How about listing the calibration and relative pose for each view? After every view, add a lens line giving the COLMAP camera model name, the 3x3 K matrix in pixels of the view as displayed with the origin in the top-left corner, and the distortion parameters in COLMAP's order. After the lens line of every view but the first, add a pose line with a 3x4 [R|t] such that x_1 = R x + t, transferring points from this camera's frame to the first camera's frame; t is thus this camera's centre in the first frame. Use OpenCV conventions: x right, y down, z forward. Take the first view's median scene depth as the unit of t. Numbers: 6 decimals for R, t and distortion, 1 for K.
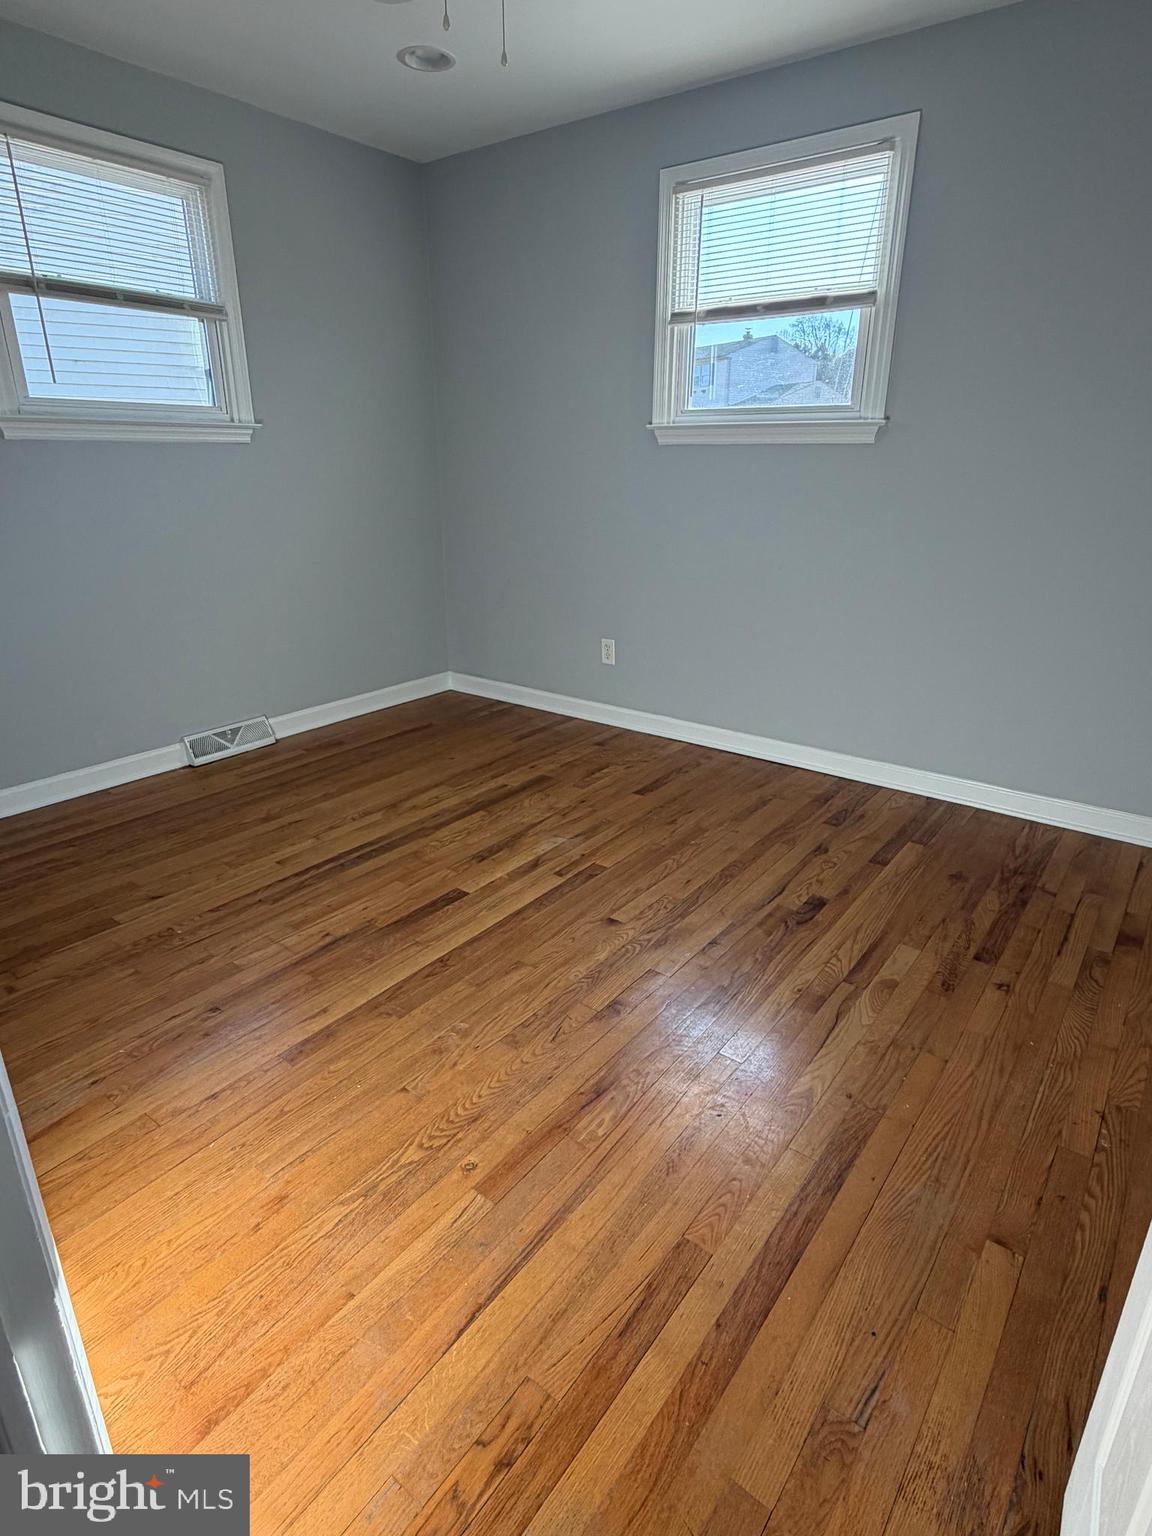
lens RADIAL K [[844.8, 0, 574.3], [0, 844.8, 763.0], [0, 0, 1]] dist [-0.001302, -0.000263]
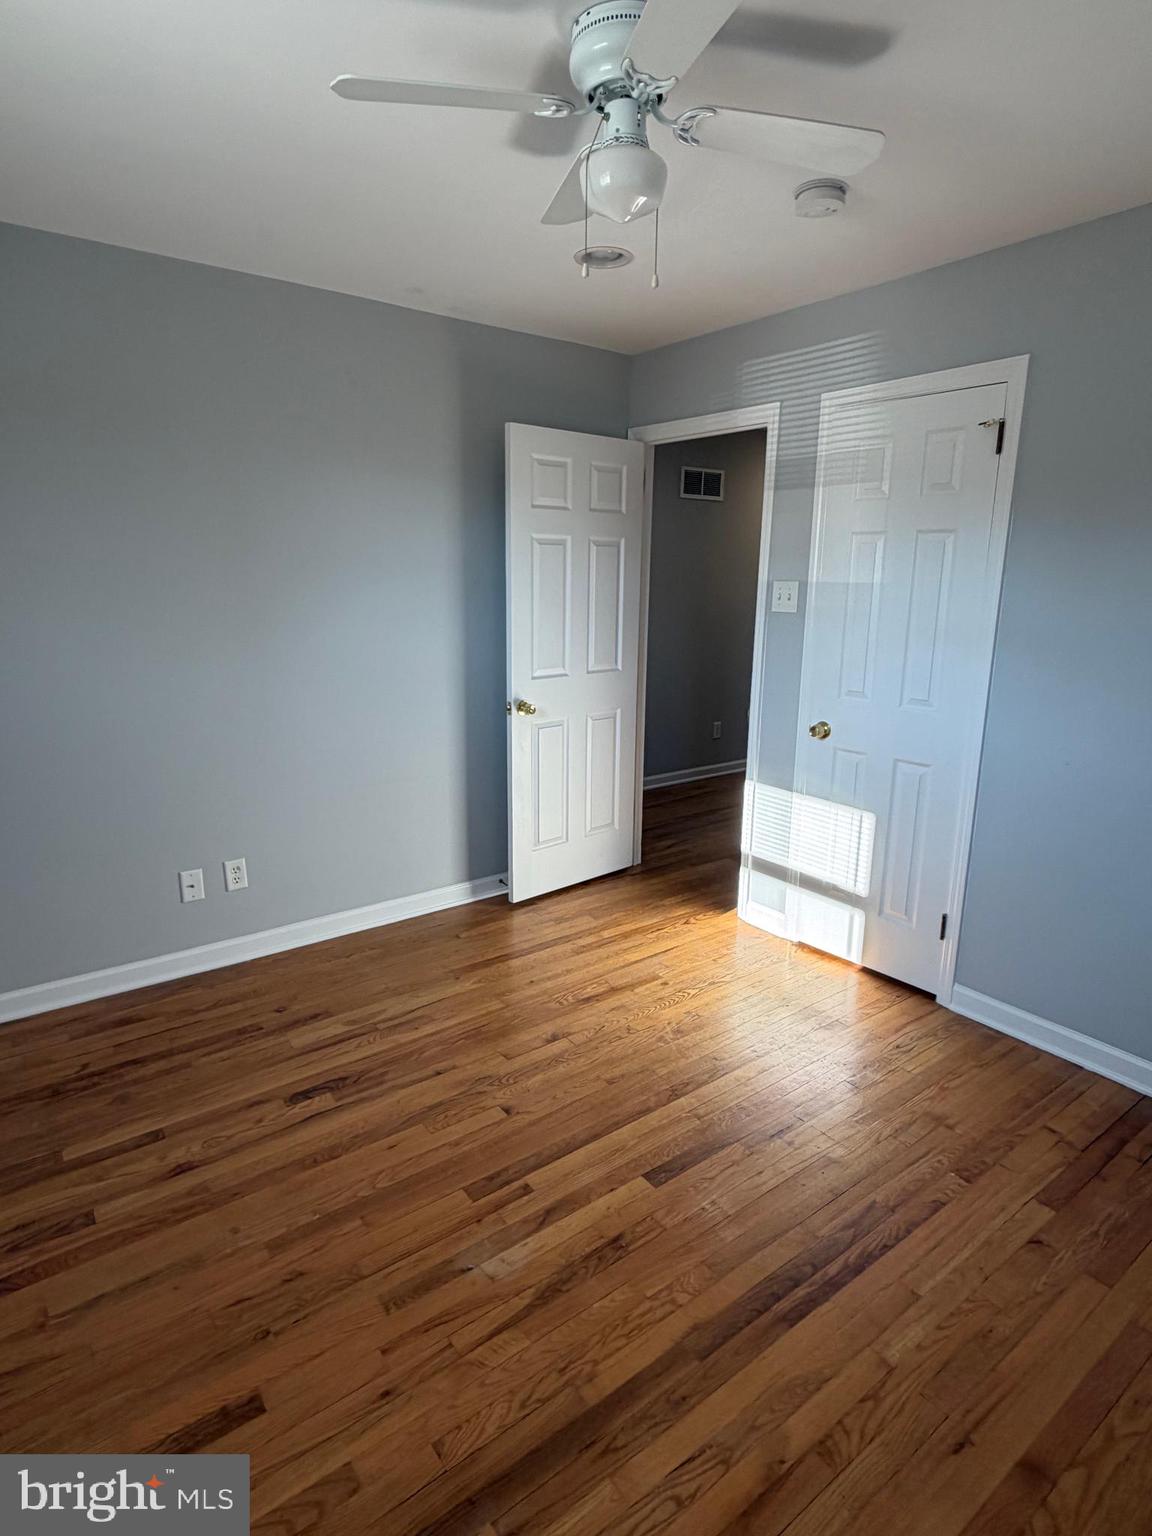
lens RADIAL K [[844.8, 0, 574.3], [0, 844.8, 763.0], [0, 0, 1]] dist [-0.001302, -0.000263]
pose [[-0.962635, -0.073761, 0.260565, -0.245742], [0.079193, 0.843451, 0.531337, -0.646702], [-0.258965, 0.532118, -0.806094, 1.457829]]
